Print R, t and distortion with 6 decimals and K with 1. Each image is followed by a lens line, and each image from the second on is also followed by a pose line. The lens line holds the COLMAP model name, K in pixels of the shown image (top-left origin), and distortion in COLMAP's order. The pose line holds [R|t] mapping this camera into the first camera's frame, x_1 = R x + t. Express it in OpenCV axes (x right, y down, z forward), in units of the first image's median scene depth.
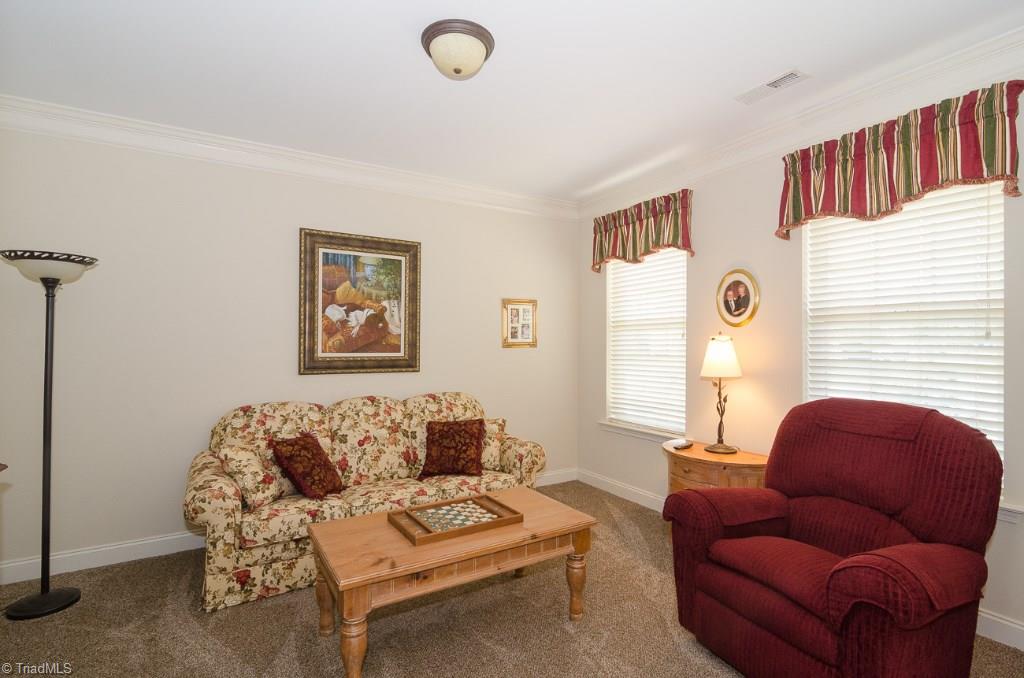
lens RADIAL K [[487.2, 0, 516.6], [0, 487.2, 338.1], [0, 0, 1]] dist [0.010940, -0.006916]
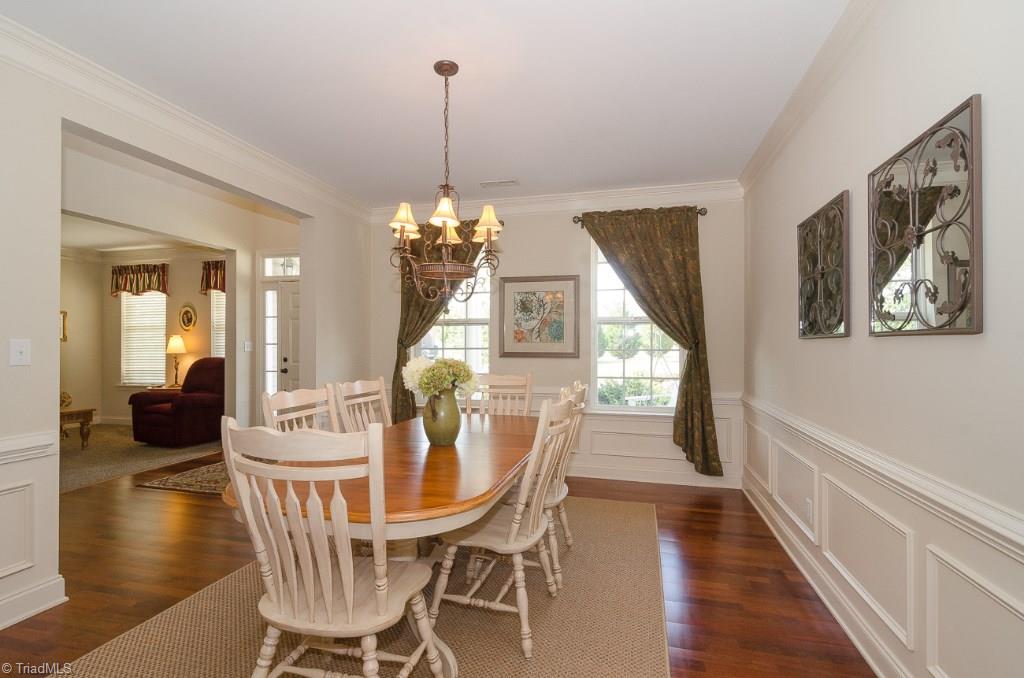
lens RADIAL K [[487.2, 0, 508.6], [0, 487.2, 342.4], [0, 0, 1]] dist [0.010940, -0.006916]
pose [[0.717984, -0.001919, 0.696057, -0.047184], [-0.003897, 0.999969, 0.006777, 0.007035], [-0.696049, -0.007579, 0.717954, -1.643193]]
